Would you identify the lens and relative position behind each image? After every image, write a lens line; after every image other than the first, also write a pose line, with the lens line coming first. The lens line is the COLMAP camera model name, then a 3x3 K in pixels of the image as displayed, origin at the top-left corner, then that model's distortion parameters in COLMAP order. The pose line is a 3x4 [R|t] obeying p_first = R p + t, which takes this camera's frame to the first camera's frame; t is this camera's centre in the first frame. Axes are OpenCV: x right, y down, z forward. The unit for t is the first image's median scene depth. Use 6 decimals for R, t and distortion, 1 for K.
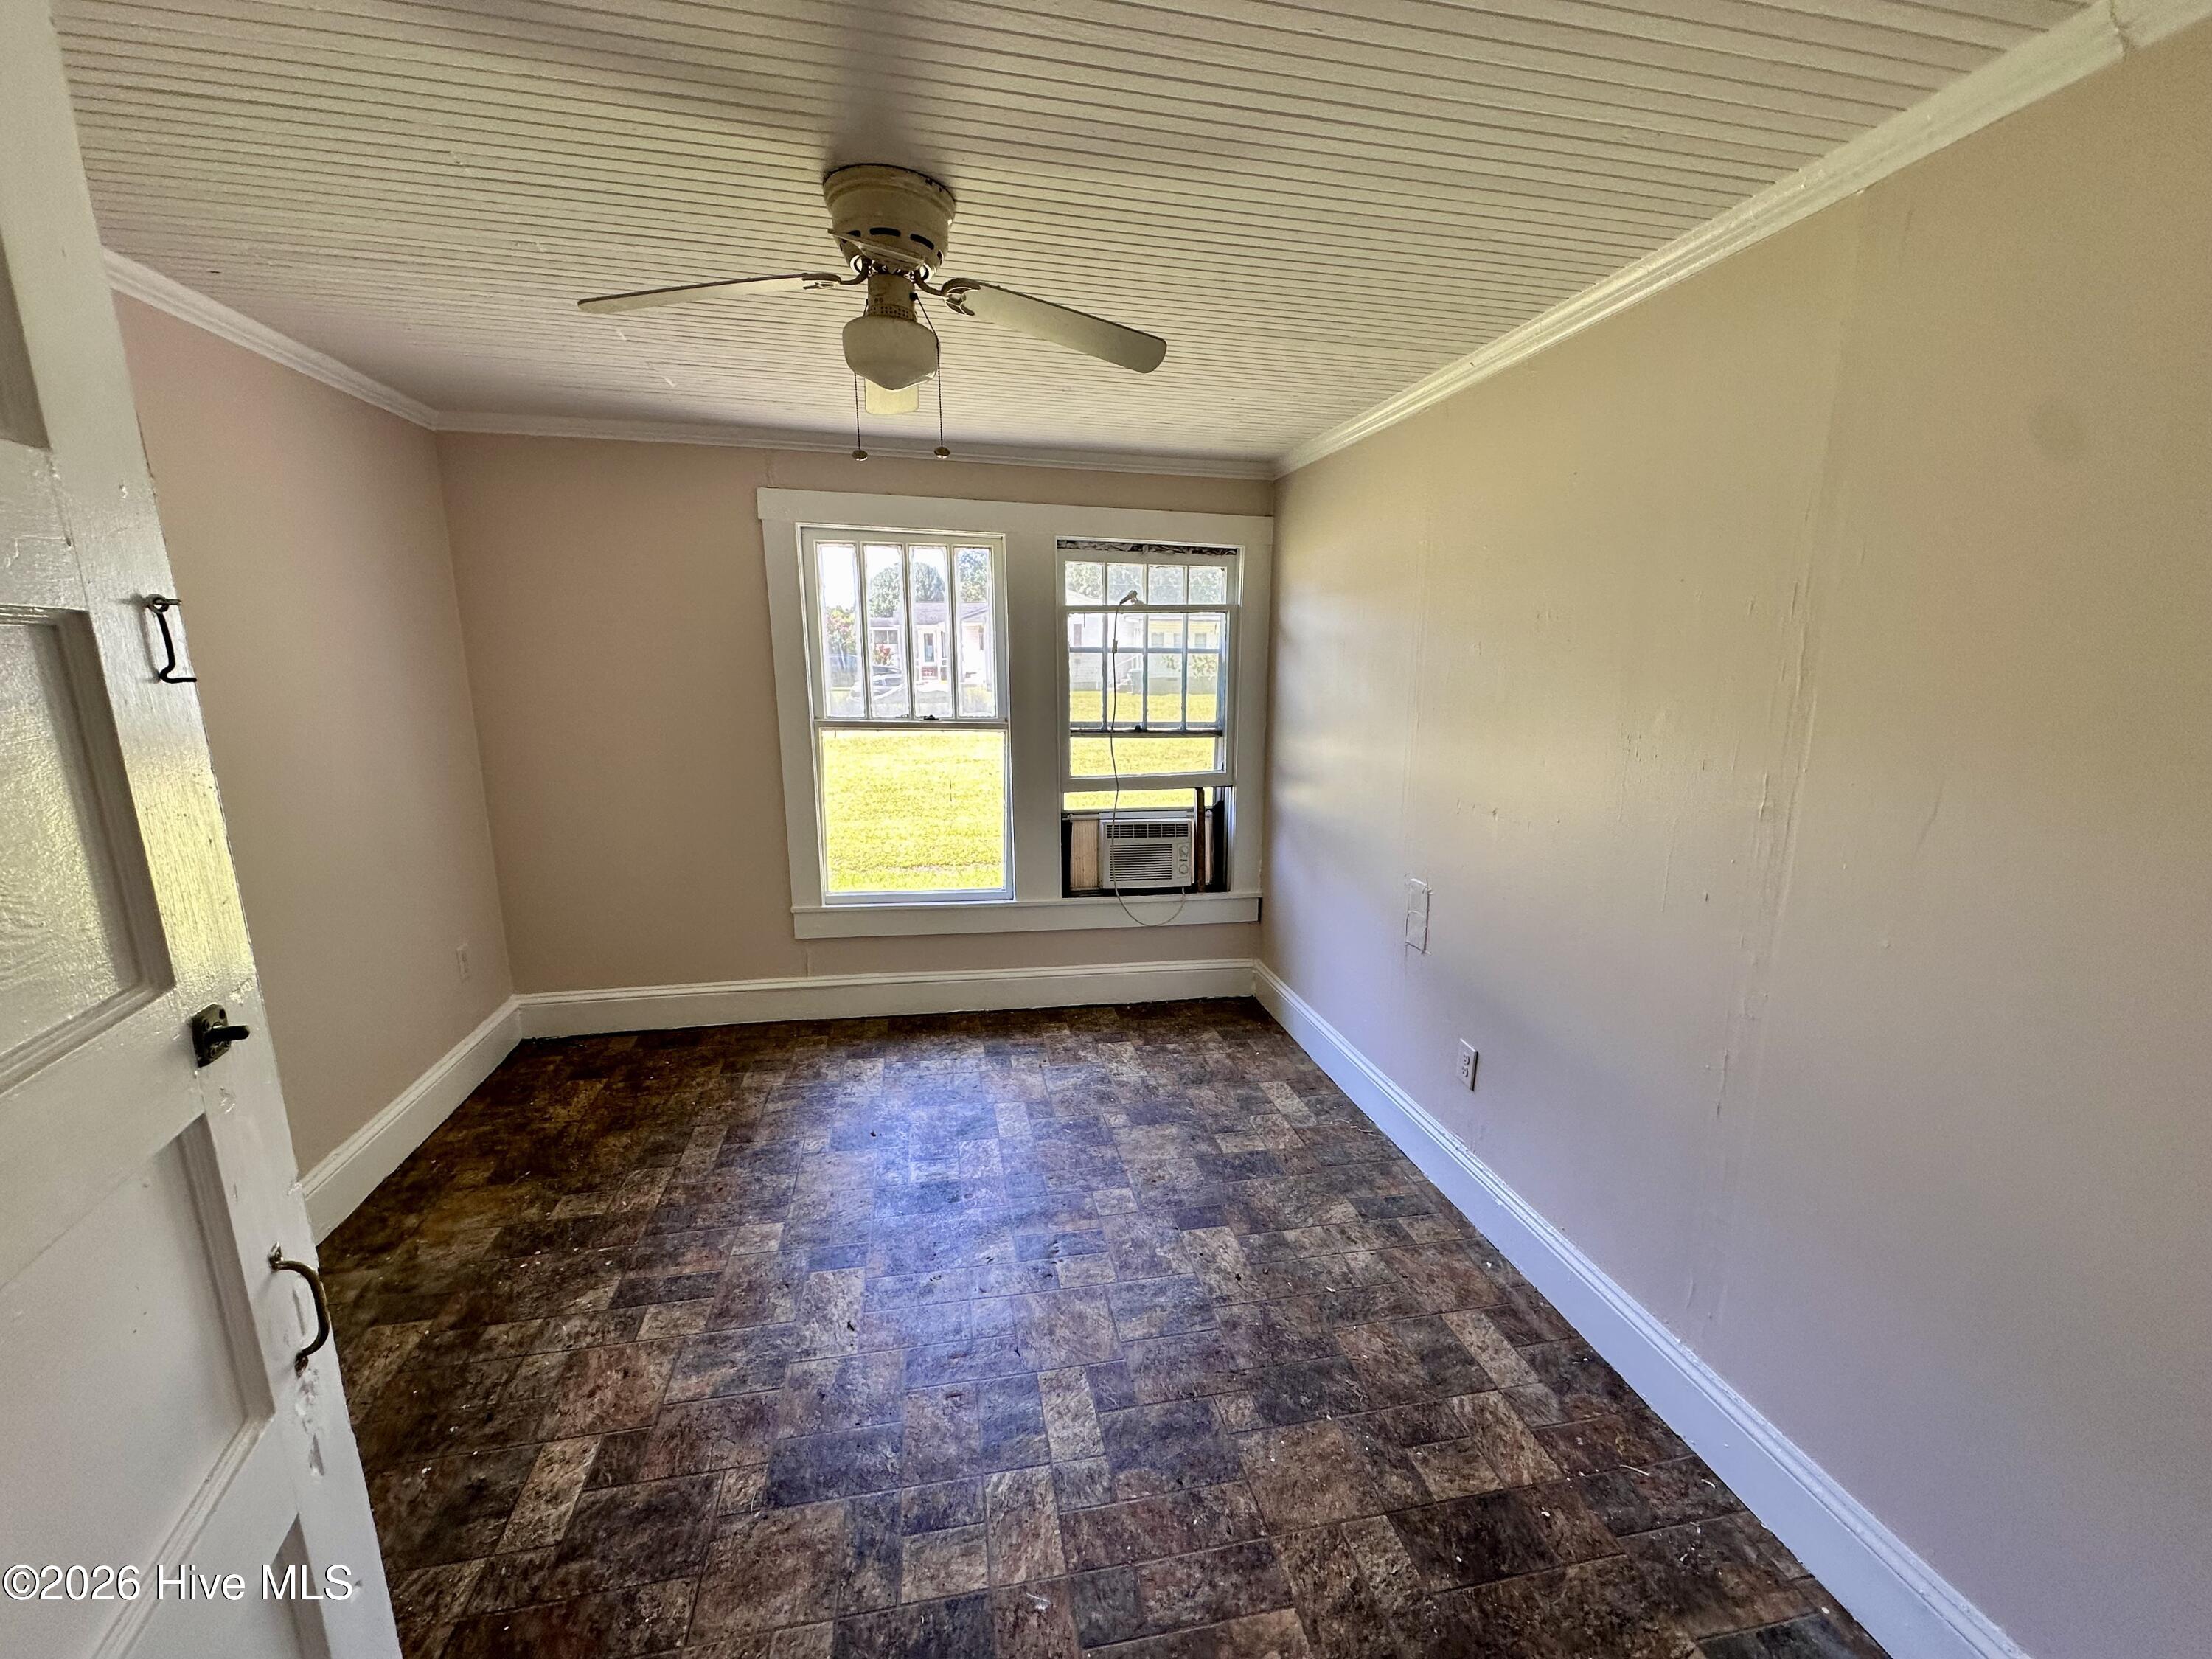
lens RADIAL K [[878.2, 0, 1110.3], [0, 878.2, 830.2], [0, 0, 1]] dist [-0.003317, 0.000784]
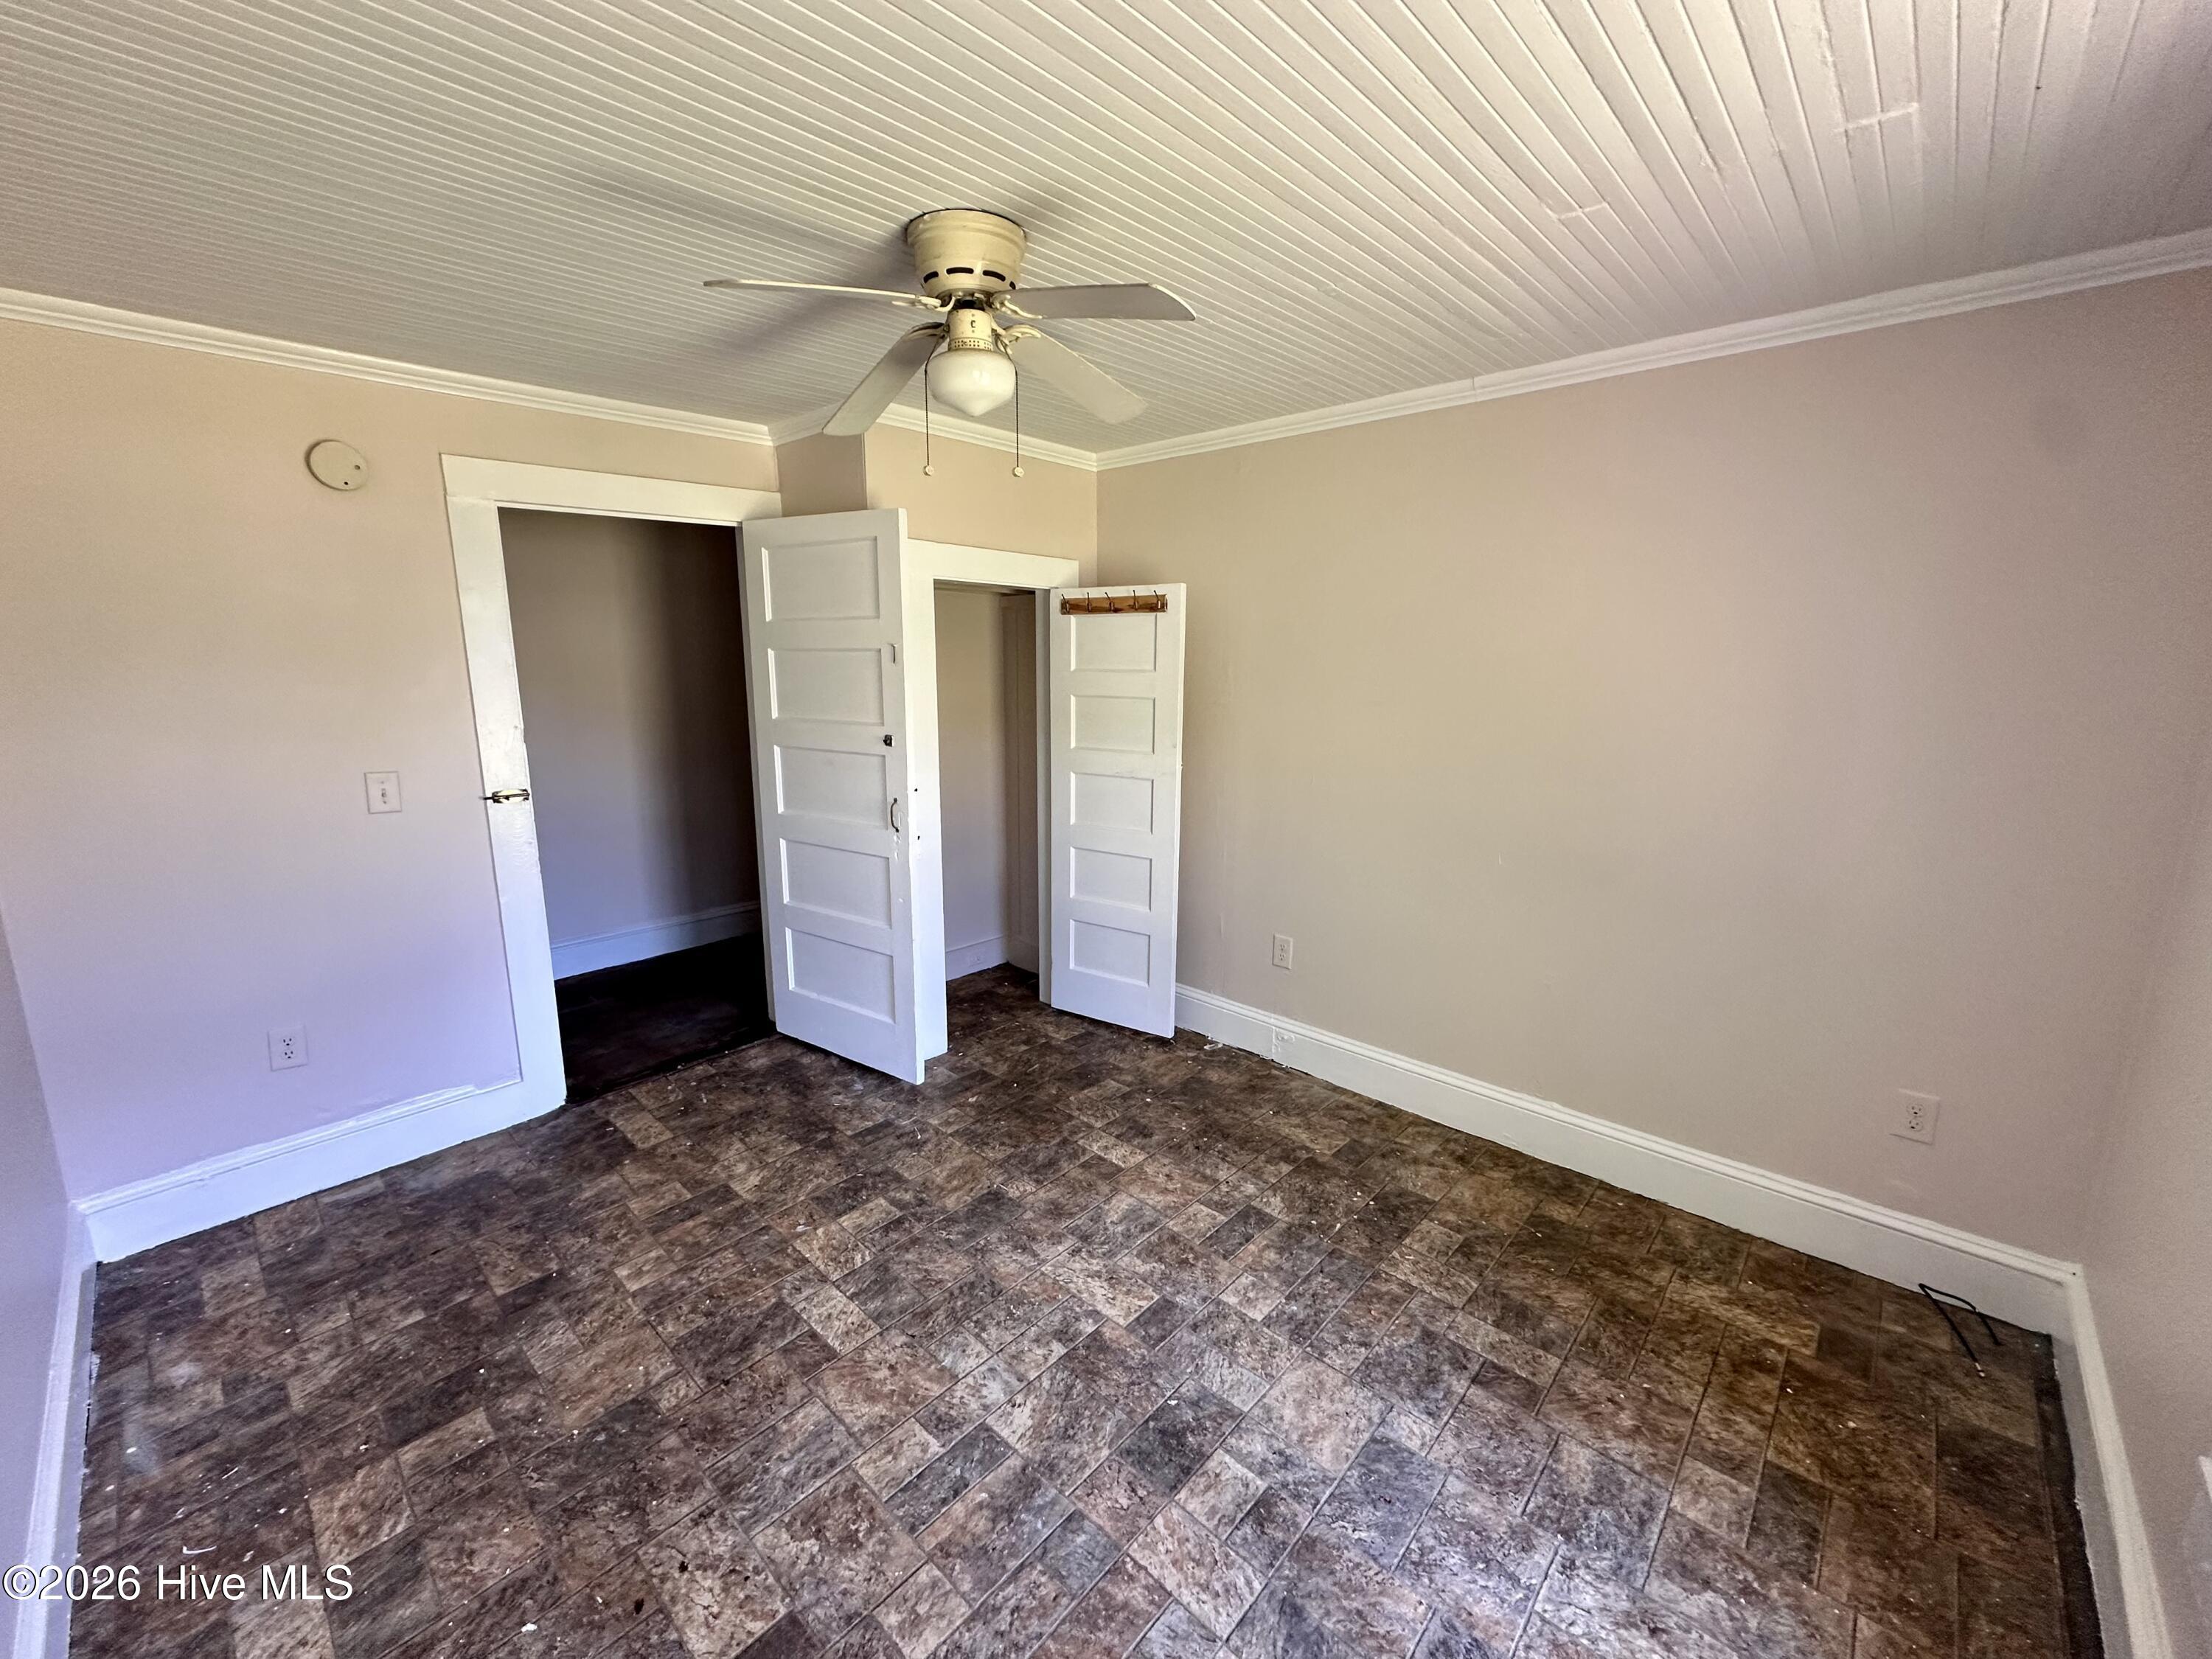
lens RADIAL K [[878.2, 0, 1108.3], [0, 878.2, 831.4], [0, 0, 1]] dist [-0.003317, 0.000784]
pose [[-0.815647, 0.106794, -0.568607, 0.211493], [-0.121784, 0.929102, 0.349196, -0.319958], [0.565586, 0.354068, -0.744814, 1.558898]]
